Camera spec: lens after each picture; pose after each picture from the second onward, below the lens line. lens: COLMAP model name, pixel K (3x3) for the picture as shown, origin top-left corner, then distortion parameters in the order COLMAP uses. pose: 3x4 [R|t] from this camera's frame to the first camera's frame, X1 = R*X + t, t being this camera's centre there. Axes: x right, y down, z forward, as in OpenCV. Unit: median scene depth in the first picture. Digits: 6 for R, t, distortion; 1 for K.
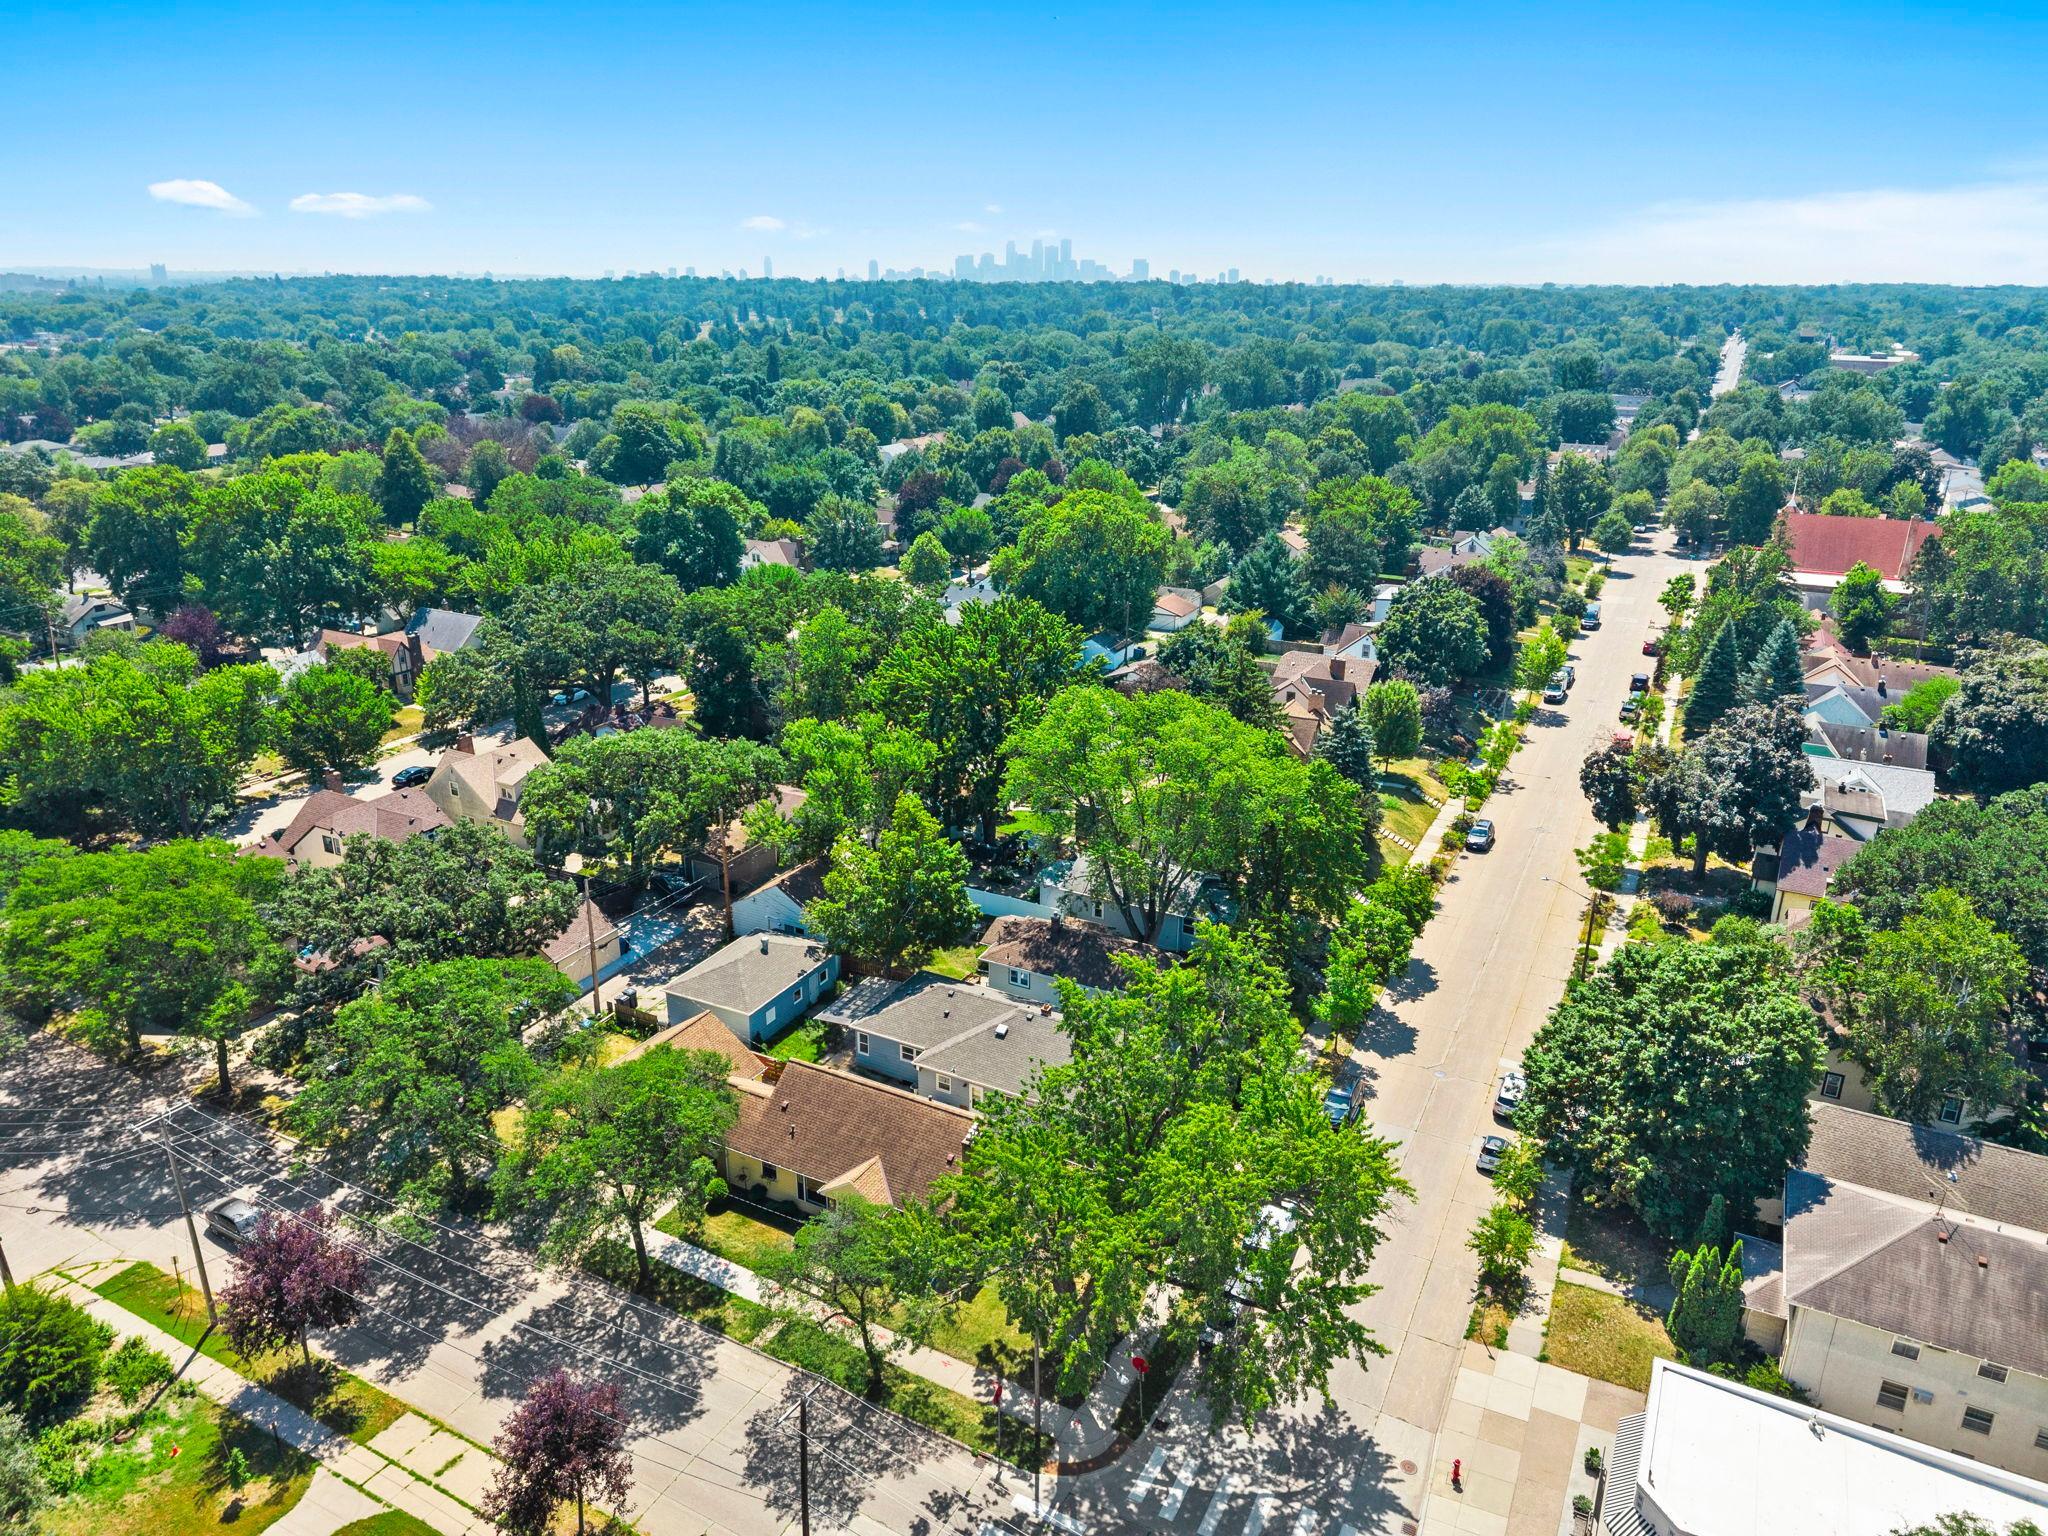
lens RADIAL K [[1373.4, 0, 1017.7], [0, 1373.4, 744.4], [0, 0, 1]] dist [0.038000, -0.038985]
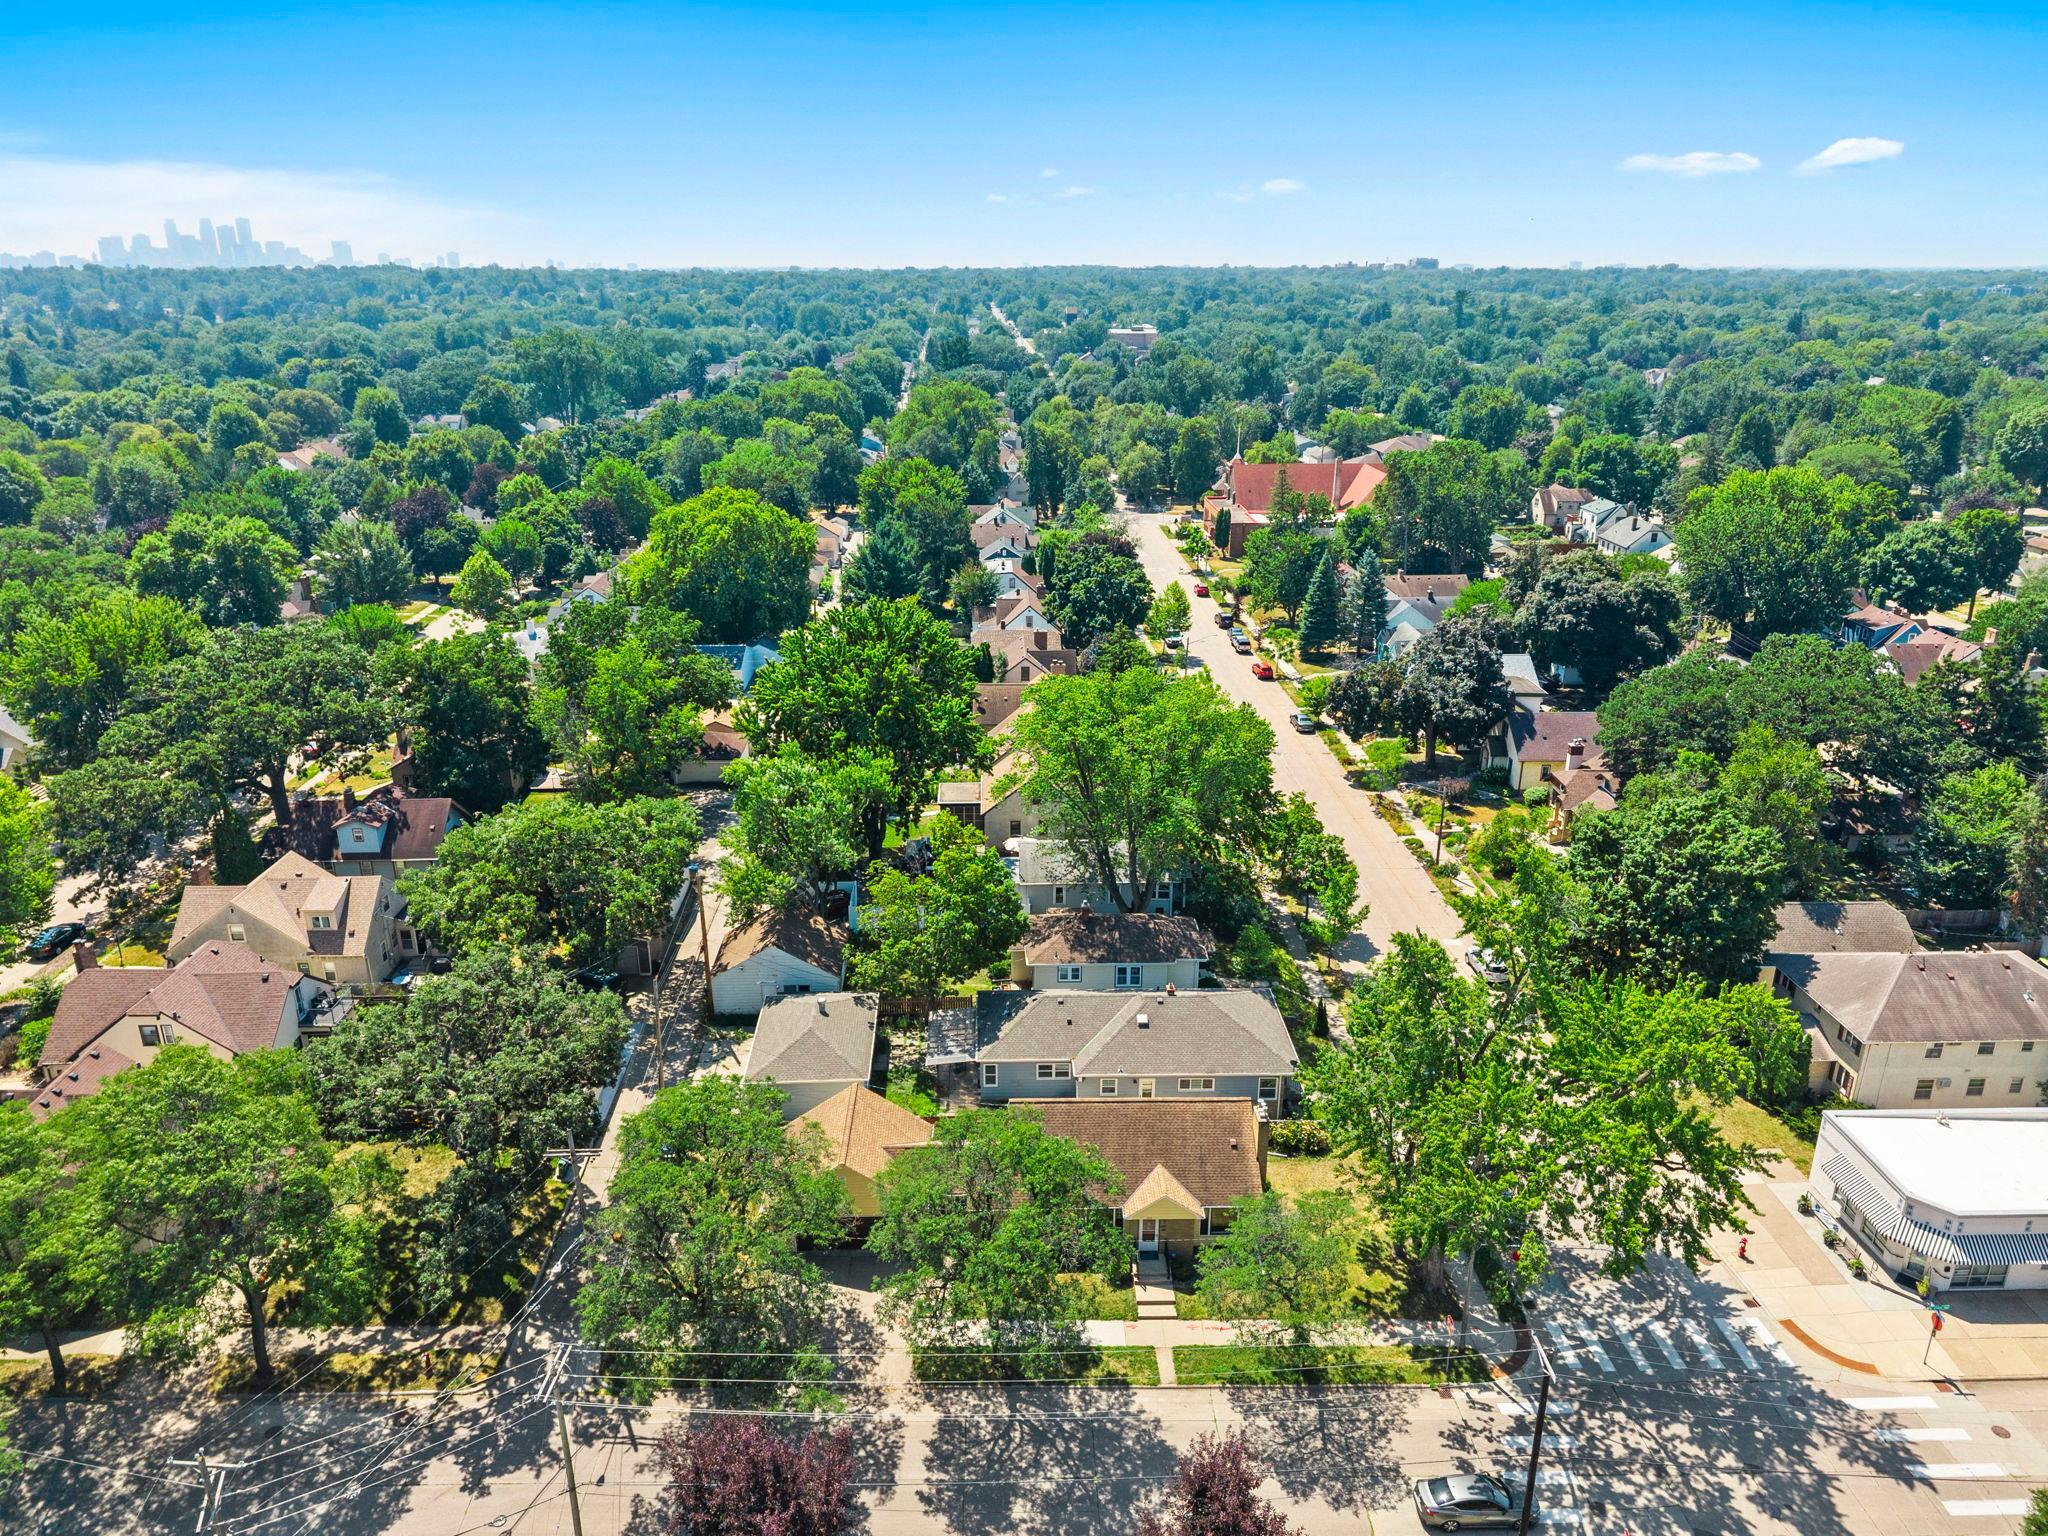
lens RADIAL K [[1373.4, 0, 1012.1], [0, 1373.4, 764.4], [0, 0, 1]] dist [0.038000, -0.038985]
pose [[0.869662, -0.172483, 0.462534, -0.574890], [0.162075, 0.984797, 0.062504, -0.059039], [-0.466283, 0.020608, 0.884395, 0.166302]]
